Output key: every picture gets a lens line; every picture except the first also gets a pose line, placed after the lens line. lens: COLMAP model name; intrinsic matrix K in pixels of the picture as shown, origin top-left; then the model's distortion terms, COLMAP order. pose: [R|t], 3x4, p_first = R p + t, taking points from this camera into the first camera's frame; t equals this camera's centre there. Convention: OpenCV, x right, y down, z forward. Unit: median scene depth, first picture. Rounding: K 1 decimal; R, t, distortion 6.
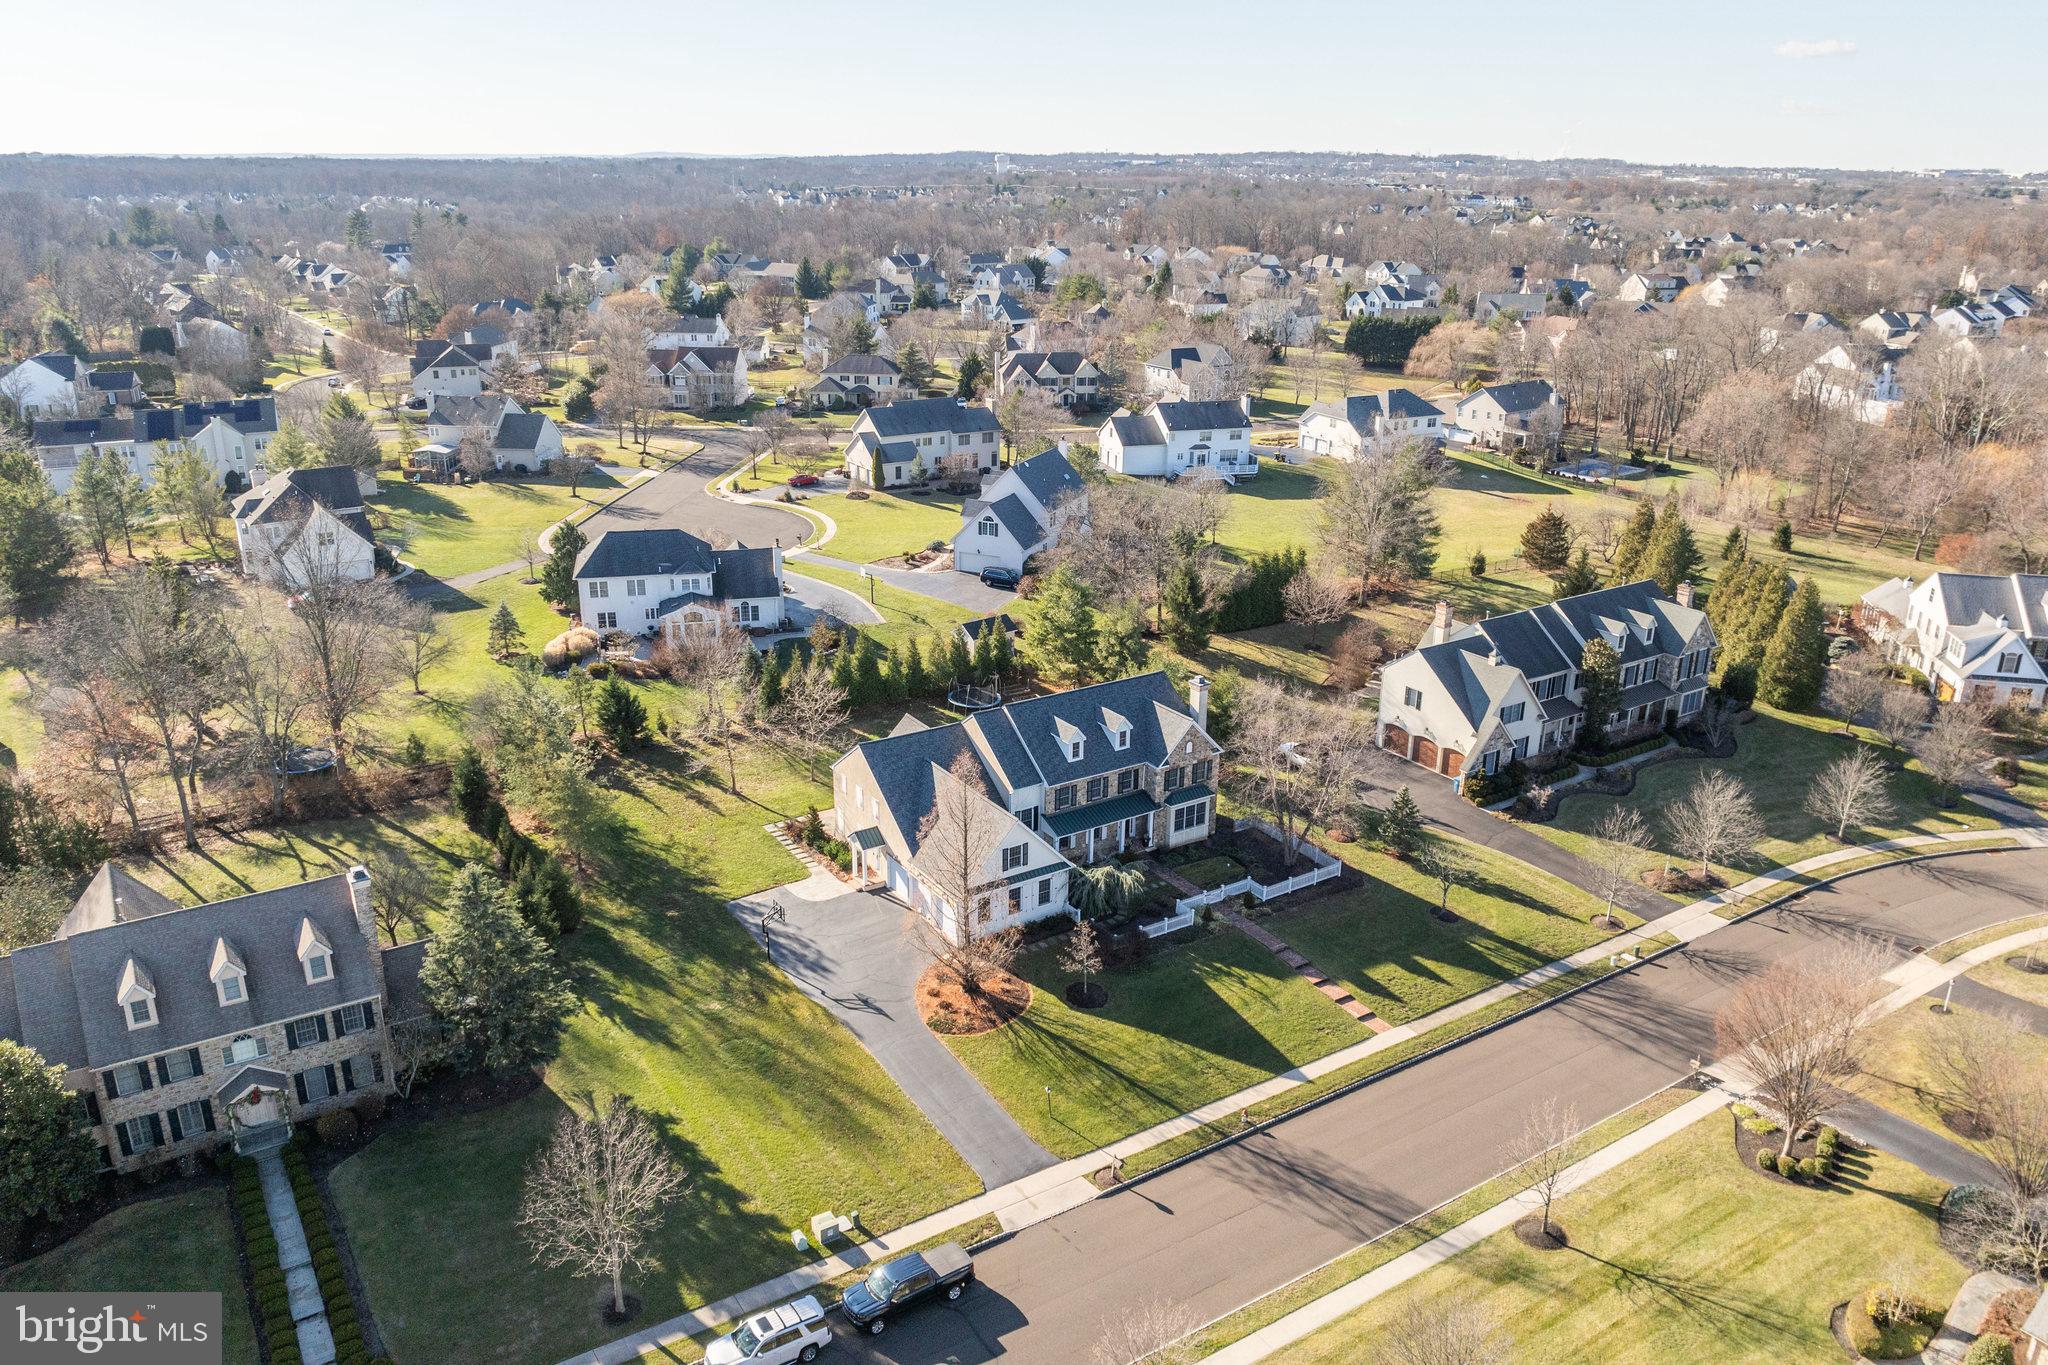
lens RADIAL K [[1419.9, 0, 1024.0], [0, 1419.9, 682.5], [0, 0, 1]] dist [-0.037678, -0.002758]
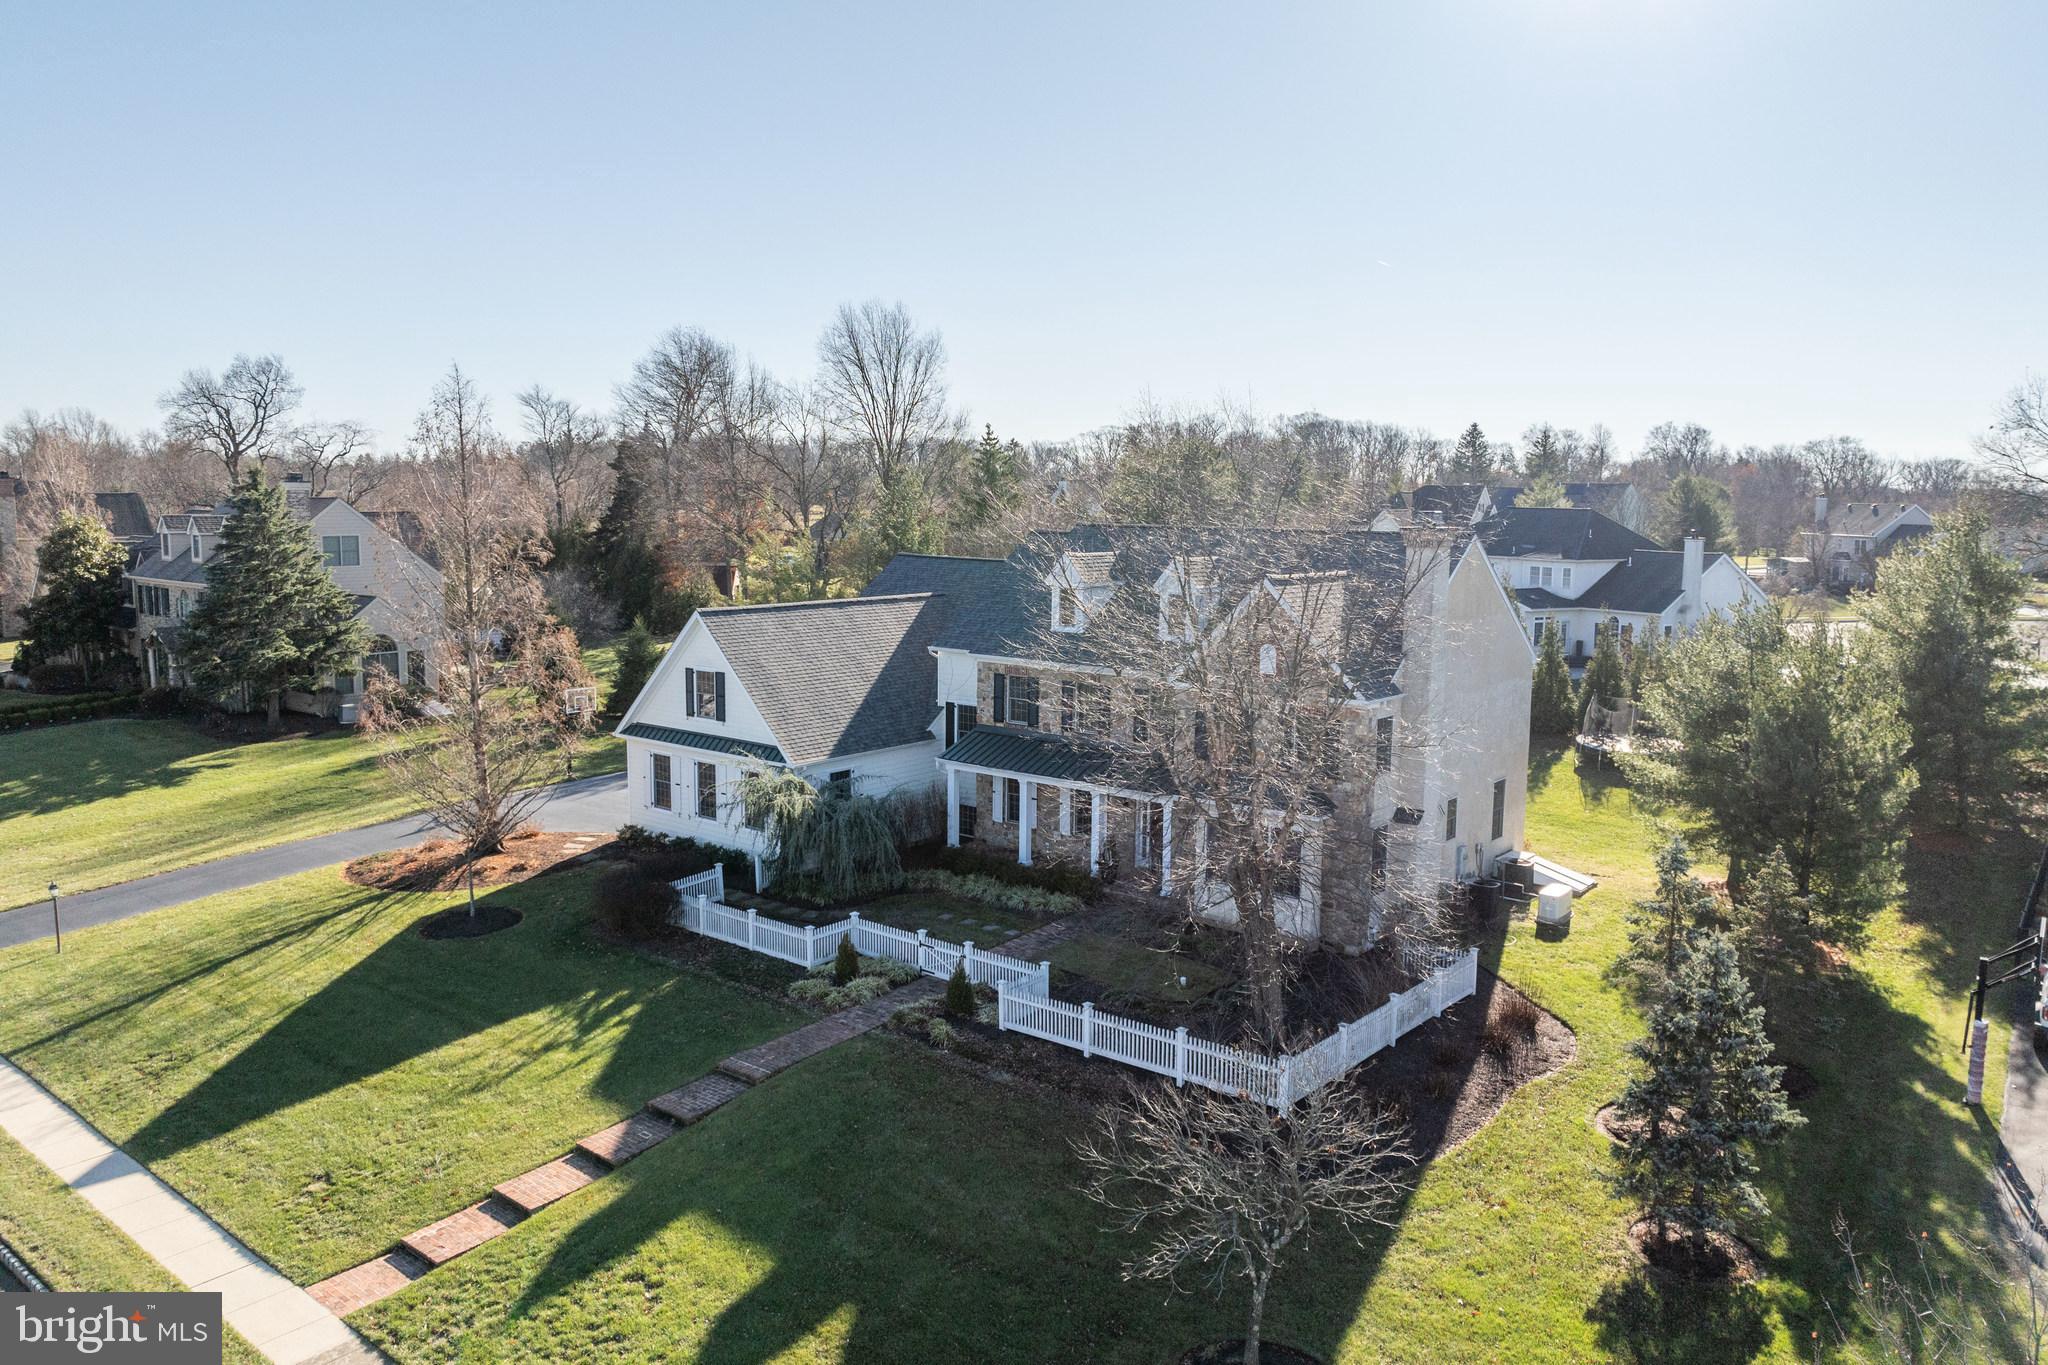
lens RADIAL K [[1490.5, 0, 1024.0], [0, 1490.5, 682.5], [0, 0, 1]] dist [-0.033611, 0.004683]
pose [[0.316278, 0.113445, -0.941859, 0.518142], [-0.326489, 0.945192, 0.004211, 0.079576], [0.890715, 0.306175, 0.335982, 0.918607]]
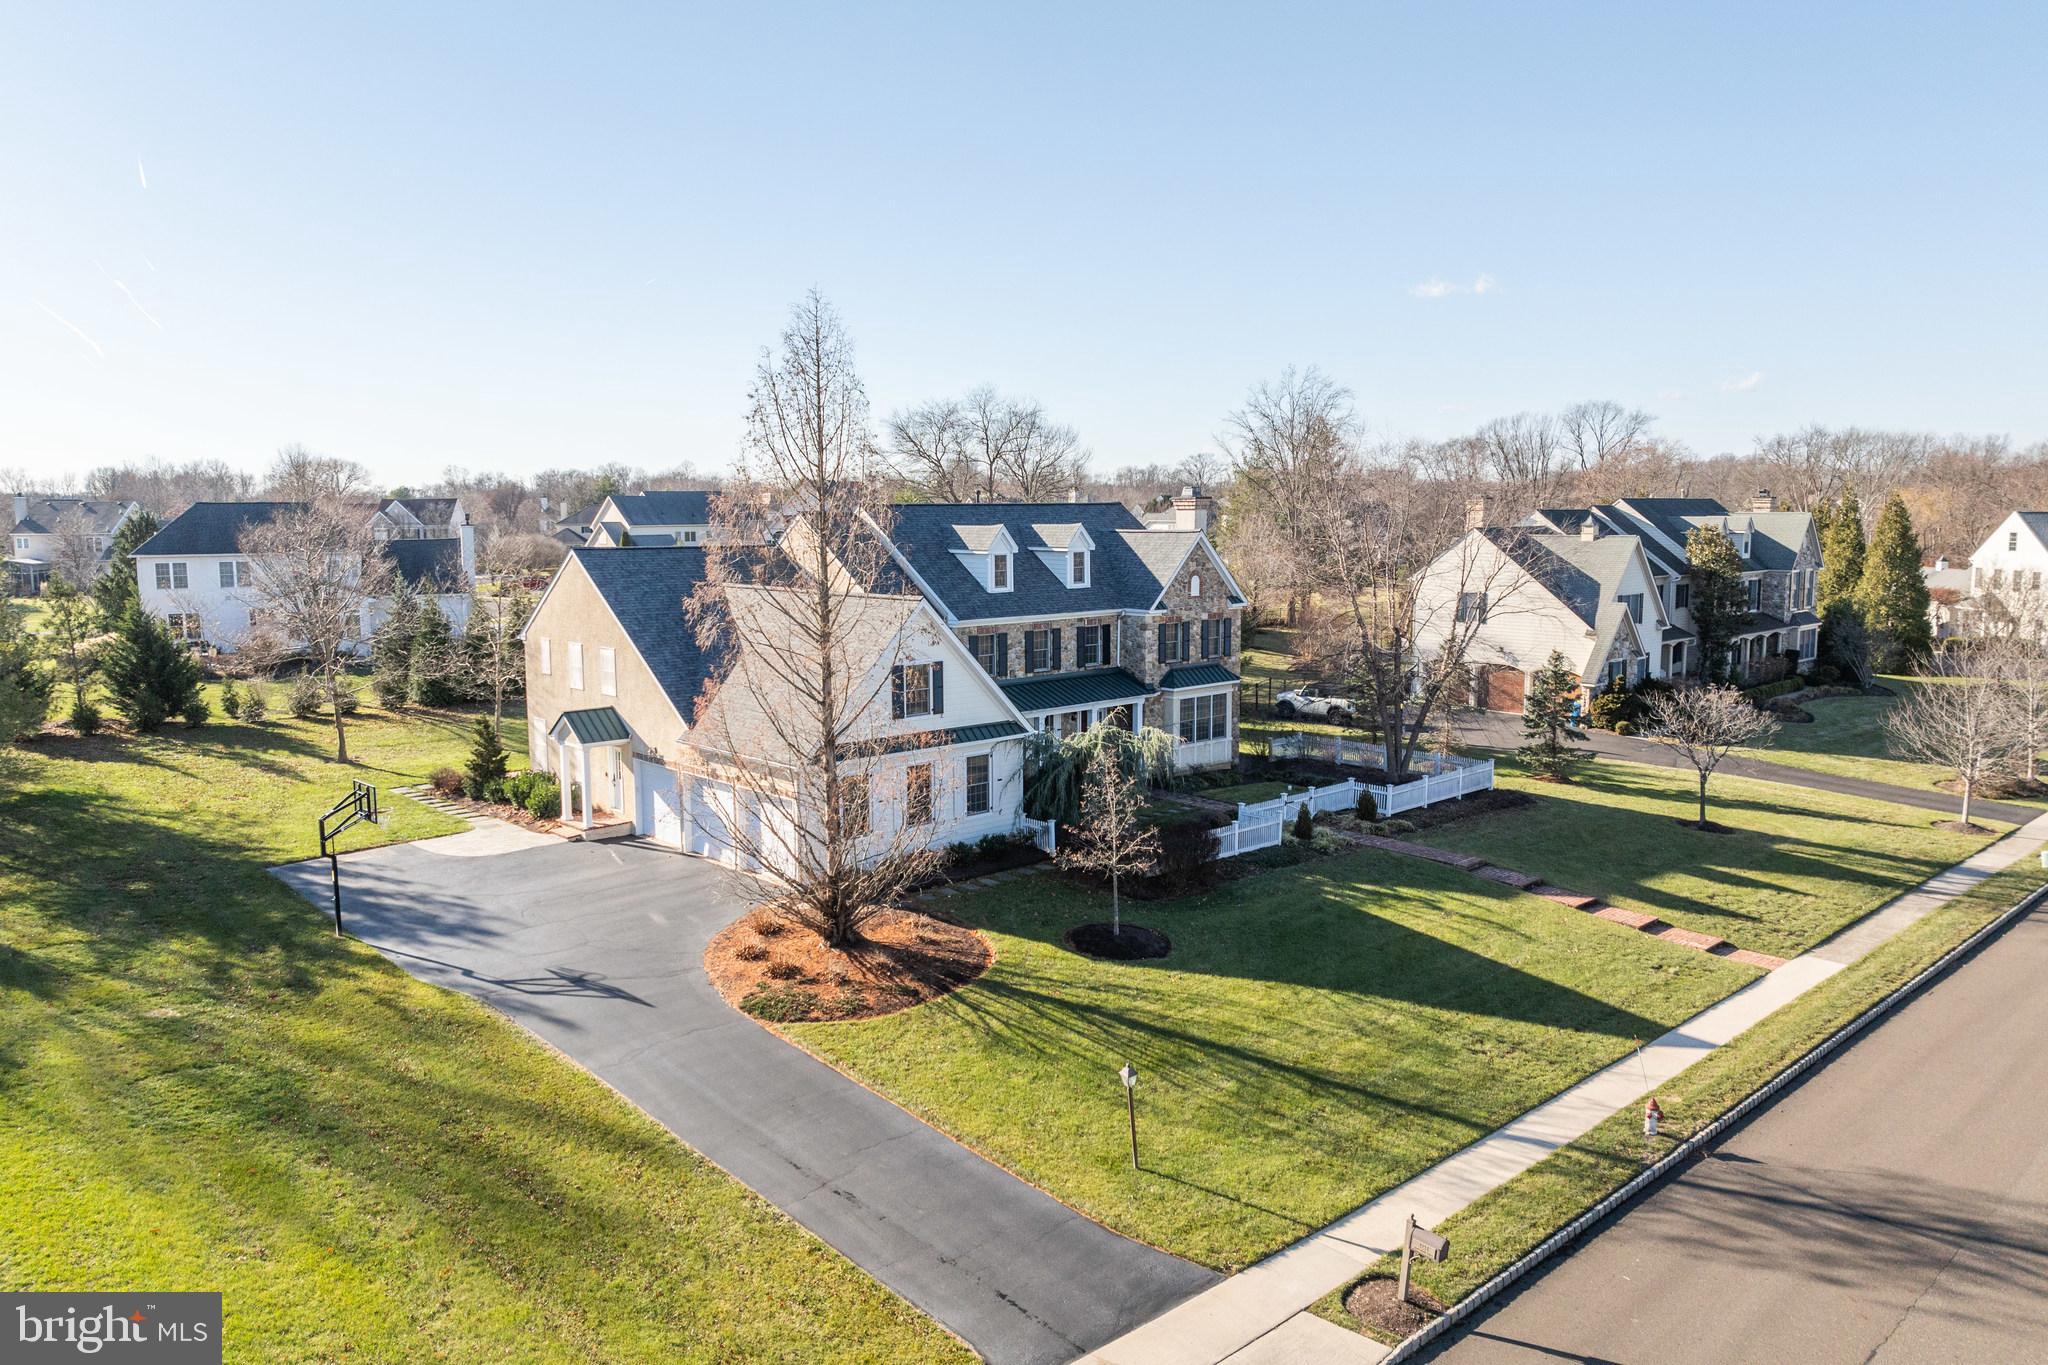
lens RADIAL K [[1419.9, 0, 1024.0], [0, 1419.9, 682.5], [0, 0, 1]] dist [-0.037678, -0.002758]
pose [[0.985146, -0.034194, 0.168281, -0.049496], [0.069777, 0.975135, -0.210340, 0.218910], [-0.156905, 0.218958, 0.963036, 0.546477]]
